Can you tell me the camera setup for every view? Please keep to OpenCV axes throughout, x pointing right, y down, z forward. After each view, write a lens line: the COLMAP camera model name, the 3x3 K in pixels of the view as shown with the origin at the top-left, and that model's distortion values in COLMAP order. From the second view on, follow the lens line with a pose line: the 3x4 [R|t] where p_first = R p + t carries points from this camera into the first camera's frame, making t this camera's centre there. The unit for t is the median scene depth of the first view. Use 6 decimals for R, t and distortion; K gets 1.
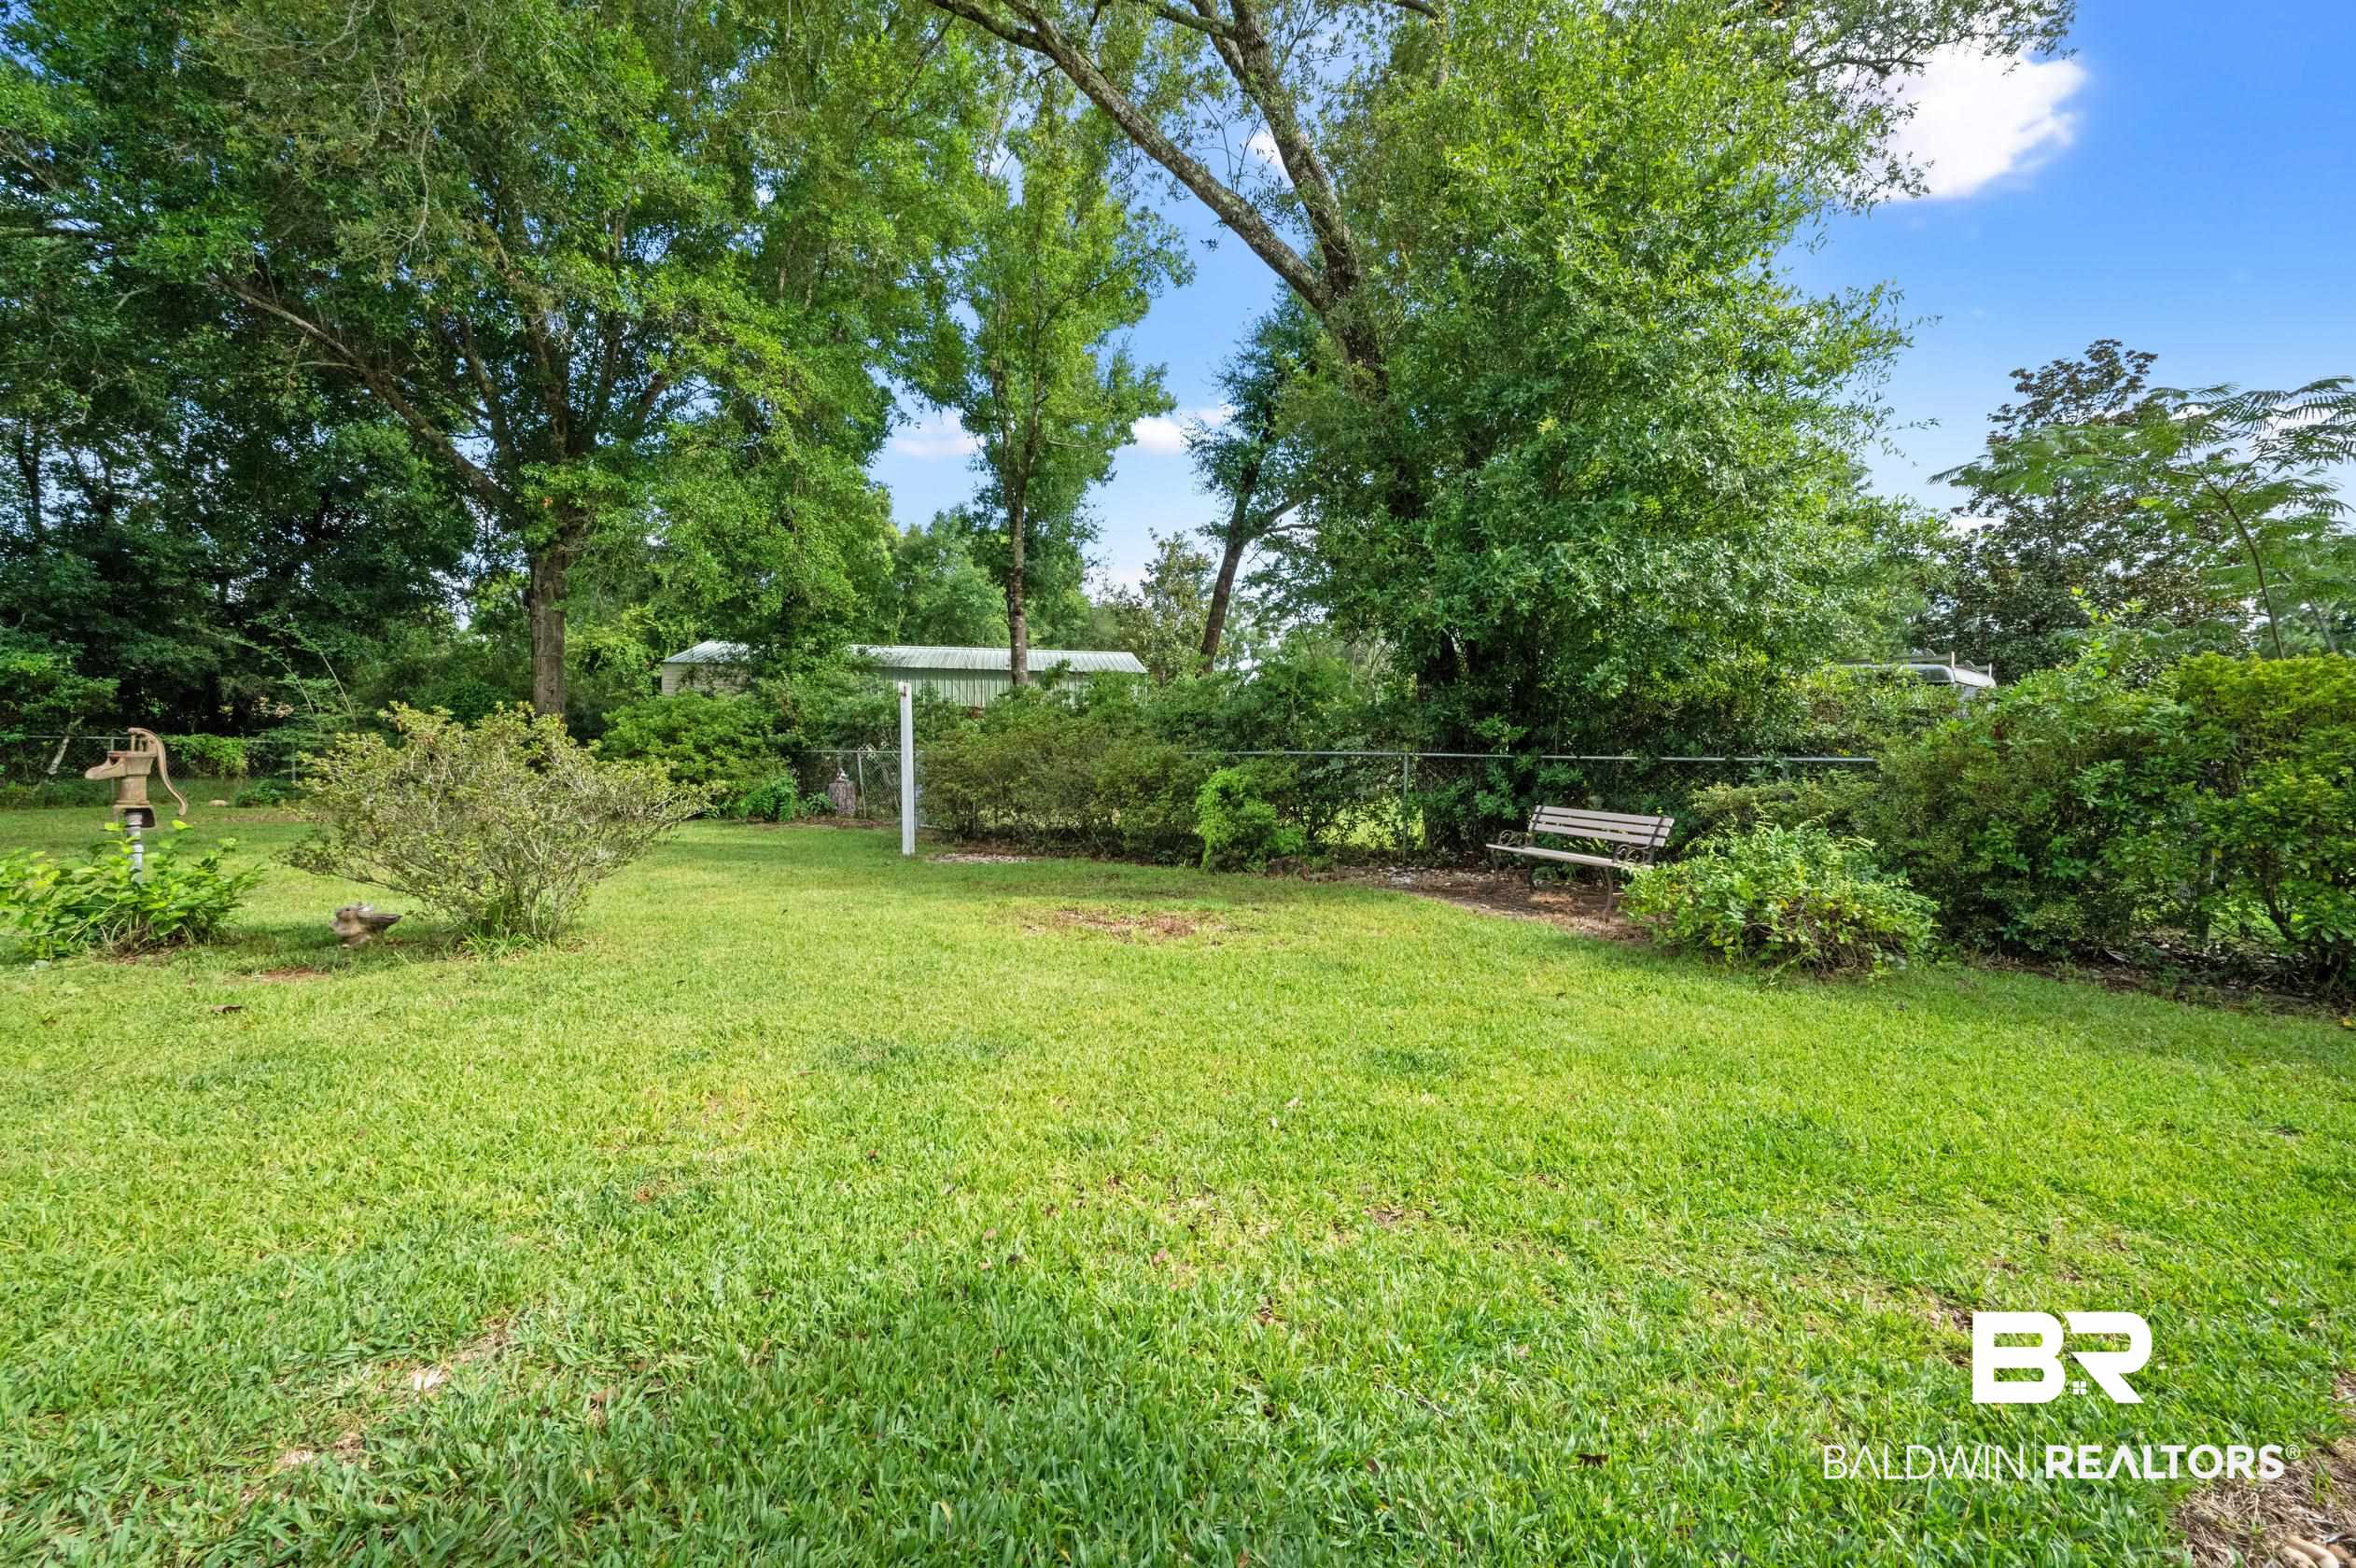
lens RADIAL K [[955.0, 0, 1187.6], [0, 955.0, 790.2], [0, 0, 1]] dist [-0.000500, 0.000132]
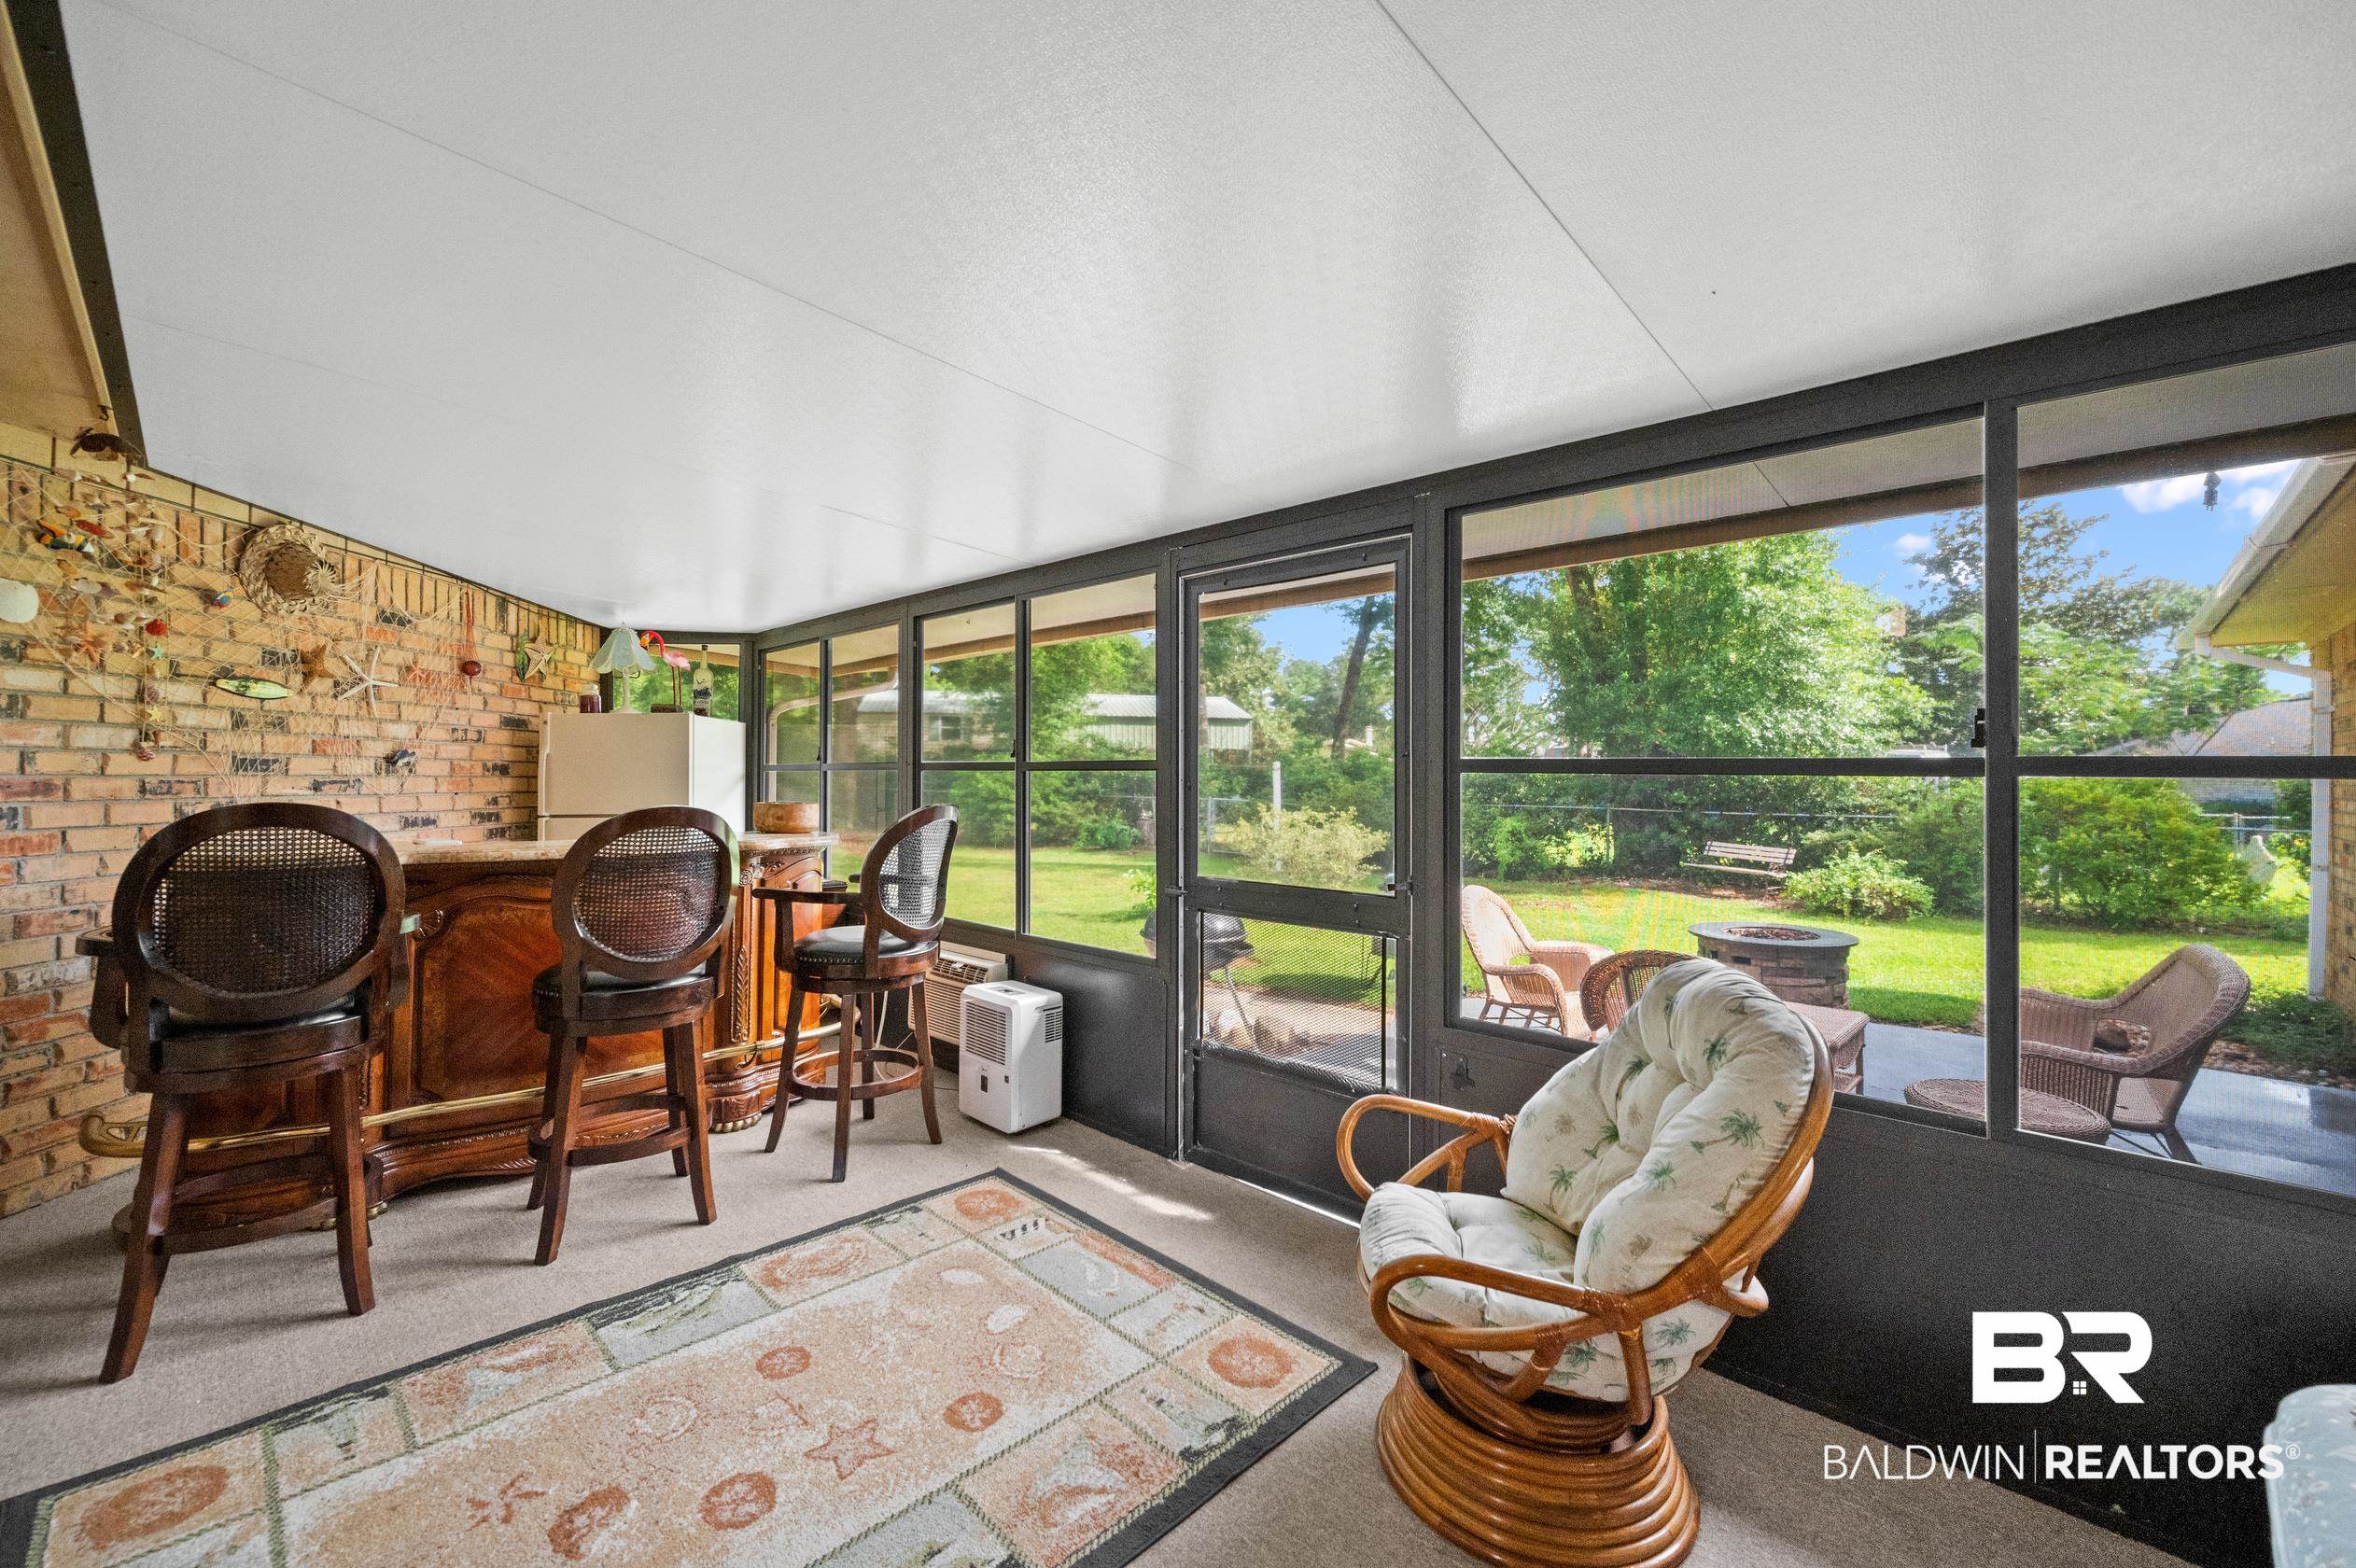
lens RADIAL K [[970.4, 0, 1182.3], [0, 970.4, 754.4], [0, 0, 1]] dist [-0.000092, 0.000361]
pose [[0.999354, -0.002734, 0.035847, -0.625128], [0.004634, 0.998582, -0.053030, -0.050107], [-0.035651, 0.053162, 0.997949, -0.725940]]
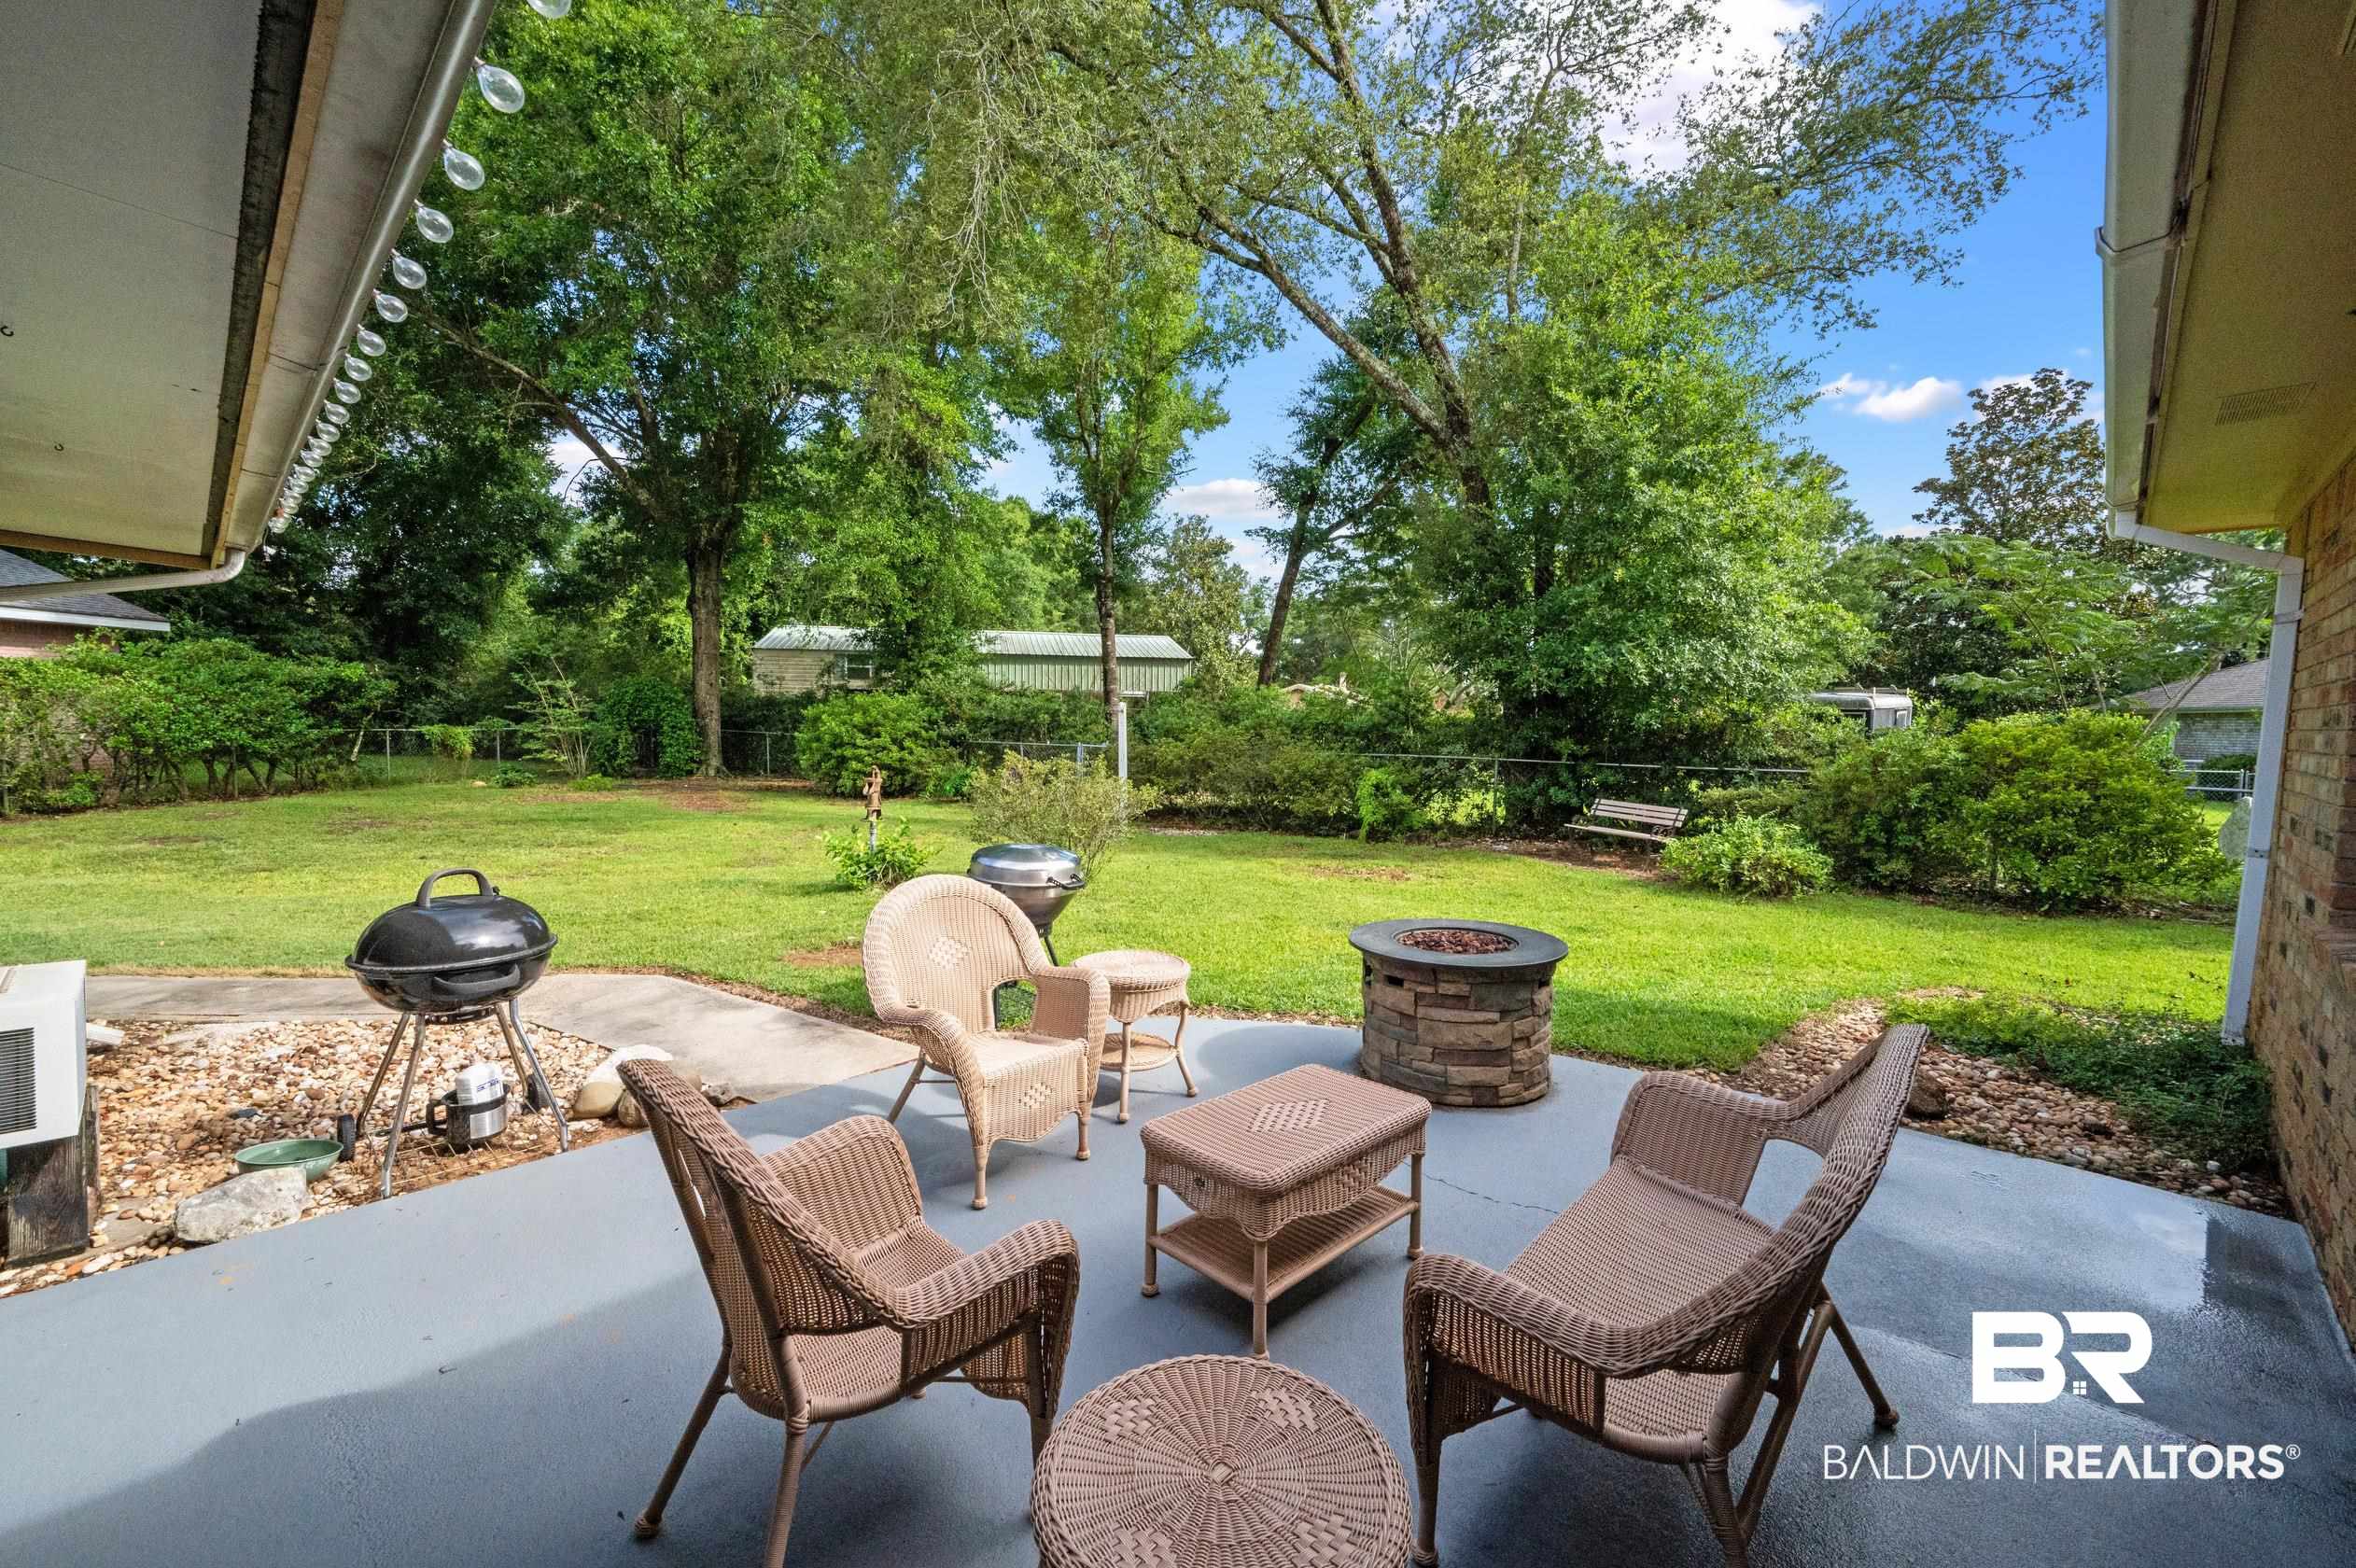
lens RADIAL K [[992.2, 0, 1186.8], [0, 992.2, 792.2], [0, 0, 1]] dist [-0.000098, -0.000298]
pose [[0.999471, 0.000746, 0.032526, -0.307977], [-0.002006, 0.999248, 0.038722, -0.049221], [-0.032473, -0.038767, 0.998721, -0.510271]]
